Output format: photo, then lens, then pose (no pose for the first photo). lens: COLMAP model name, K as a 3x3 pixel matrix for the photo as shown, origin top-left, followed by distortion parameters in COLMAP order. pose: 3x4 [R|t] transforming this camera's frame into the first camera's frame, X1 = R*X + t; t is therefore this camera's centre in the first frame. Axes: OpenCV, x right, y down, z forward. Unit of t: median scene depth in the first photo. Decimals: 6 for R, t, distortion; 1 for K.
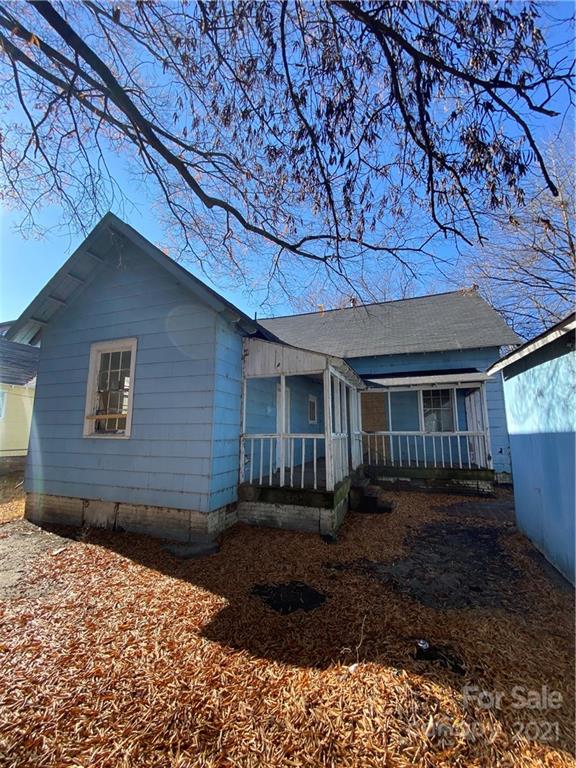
lens RADIAL K [[307.3, 0, 289.0], [0, 307.3, 384.1], [0, 0, 1]] dist [0.052871, -0.039547]
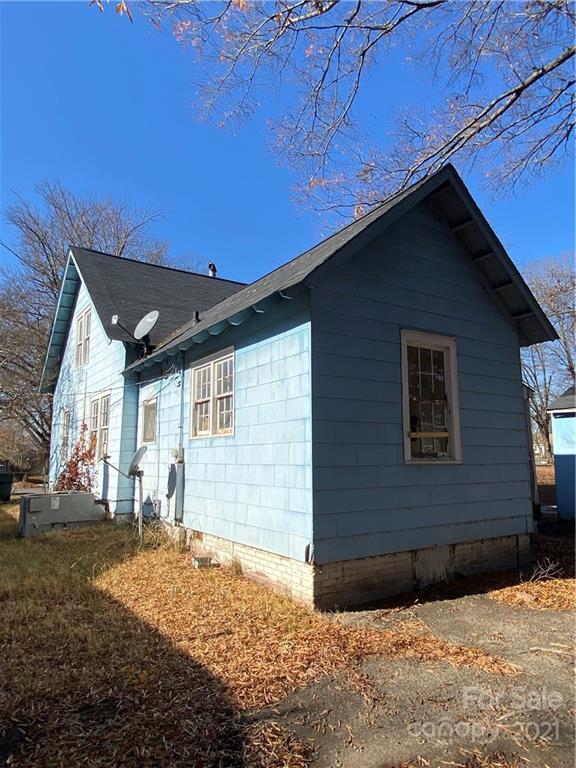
lens RADIAL K [[491.5, 0, 288.0], [0, 491.5, 384.0], [0, 0, 1]] dist [0.069003, 0.000203]
pose [[0.582637, 0.100952, 0.806438, -1.822653], [-0.106245, 0.993201, -0.047572, 0.079010], [-0.805758, -0.057963, 0.589401, 0.604922]]
